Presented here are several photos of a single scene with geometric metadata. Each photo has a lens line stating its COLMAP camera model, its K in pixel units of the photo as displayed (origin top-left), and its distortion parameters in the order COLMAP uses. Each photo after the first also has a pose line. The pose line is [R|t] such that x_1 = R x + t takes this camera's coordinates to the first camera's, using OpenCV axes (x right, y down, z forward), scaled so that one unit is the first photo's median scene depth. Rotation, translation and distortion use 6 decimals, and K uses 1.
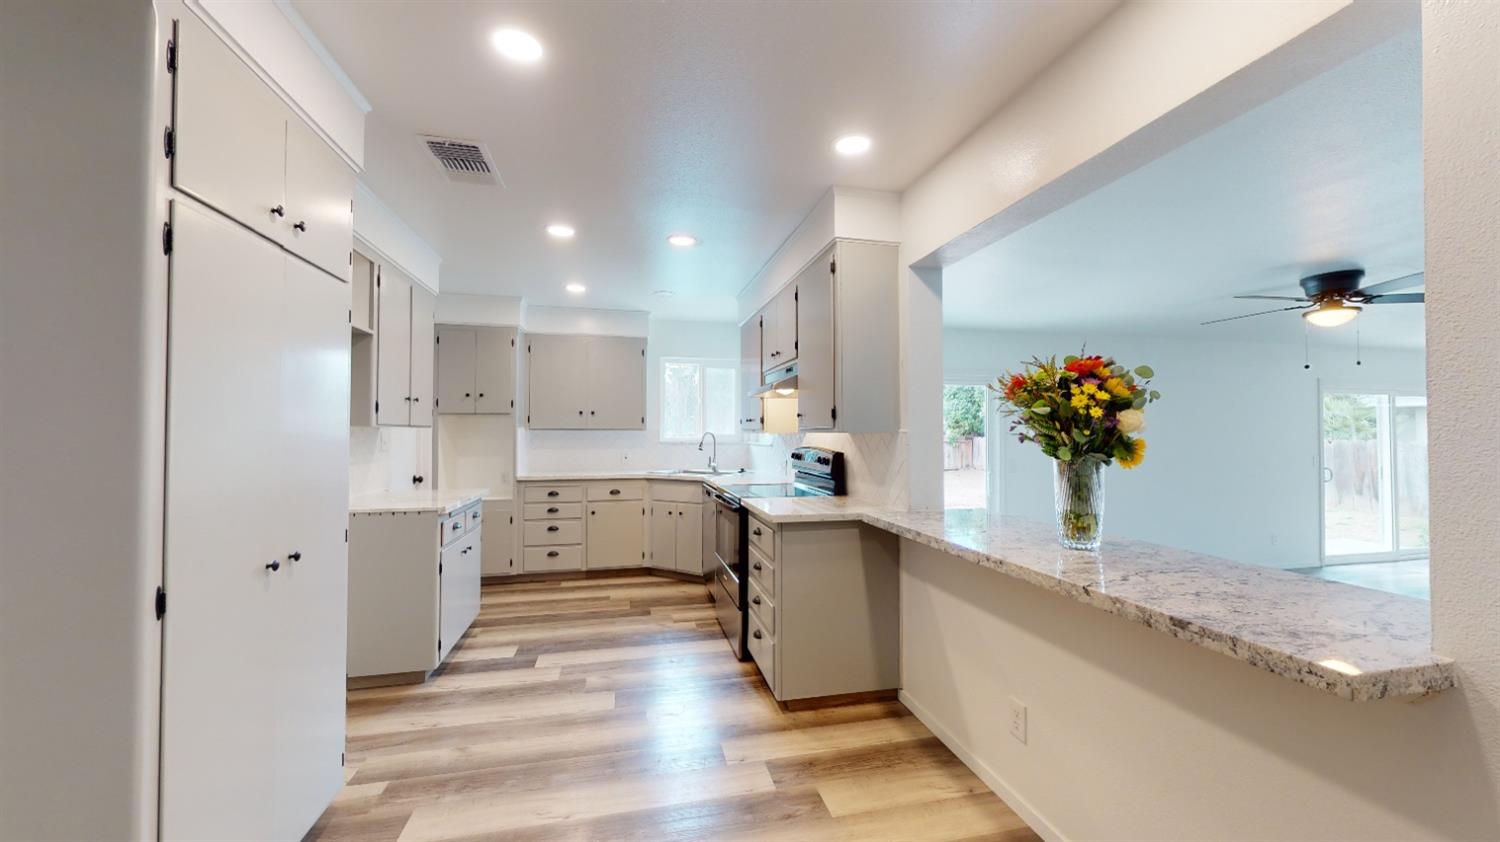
lens RADIAL K [[542.9, 0, 750.9], [0, 542.9, 424.4], [0, 0, 1]] dist [0.000385, -0.000072]
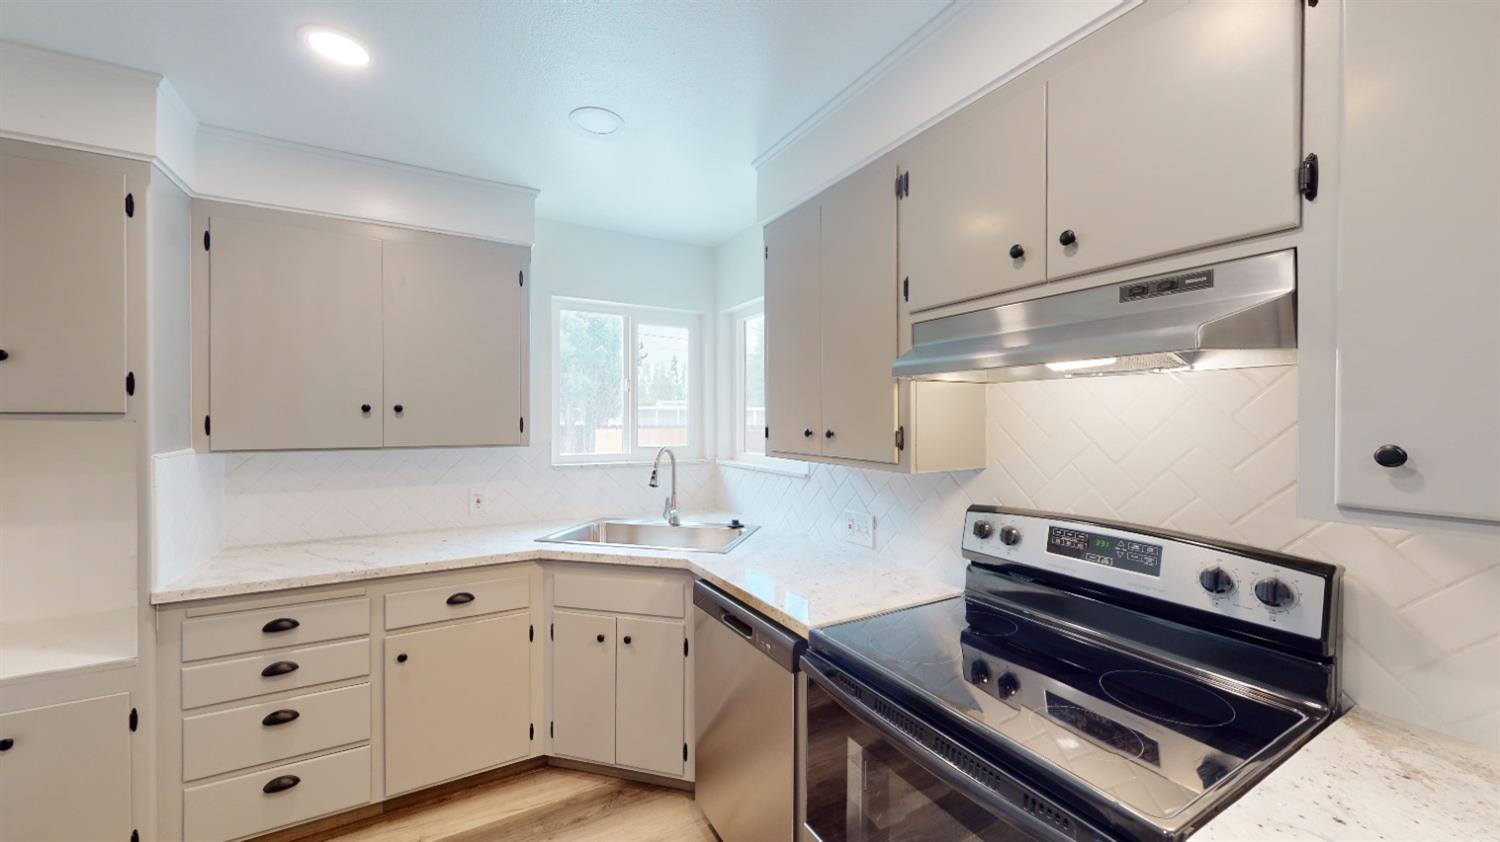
lens RADIAL K [[542.9, 0, 748.5], [0, 542.9, 417.6], [0, 0, 1]] dist [0.000385, -0.000072]
pose [[0.953213, 0.000943, 0.302297, -0.241372], [-0.007266, 0.999778, 0.019794, -0.037751], [-0.302211, -0.021064, 0.953008, 0.781758]]
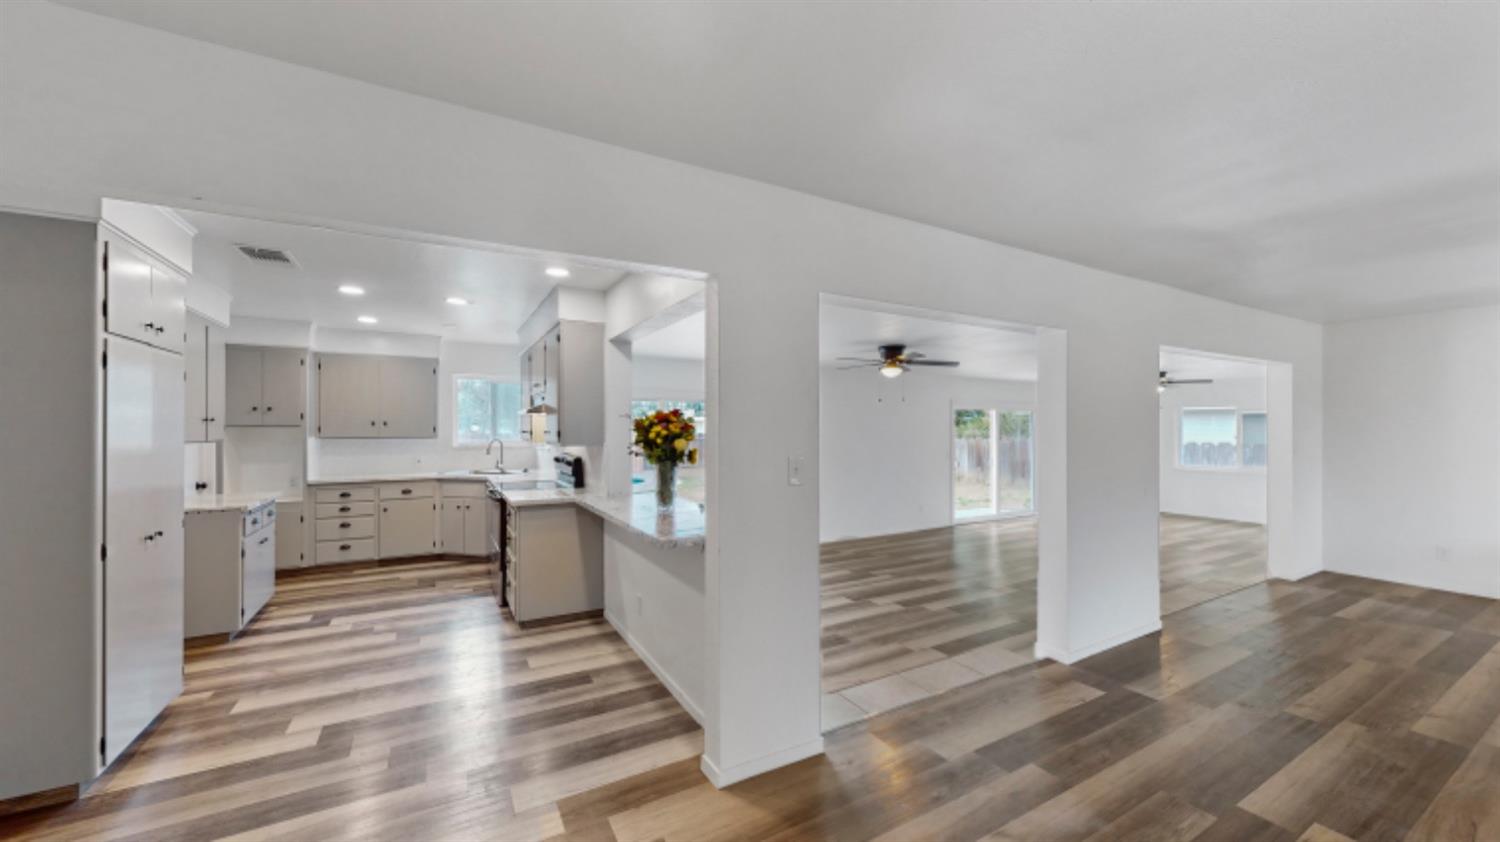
lens RADIAL K [[542.9, 0, 748.1], [0, 542.9, 427.8], [0, 0, 1]] dist [0.000385, -0.000072]
pose [[0.958462, 0.000464, 0.285219, 0.179284], [-0.004535, 0.999897, 0.013613, -0.047648], [-0.285183, -0.014341, 0.958366, -0.489346]]
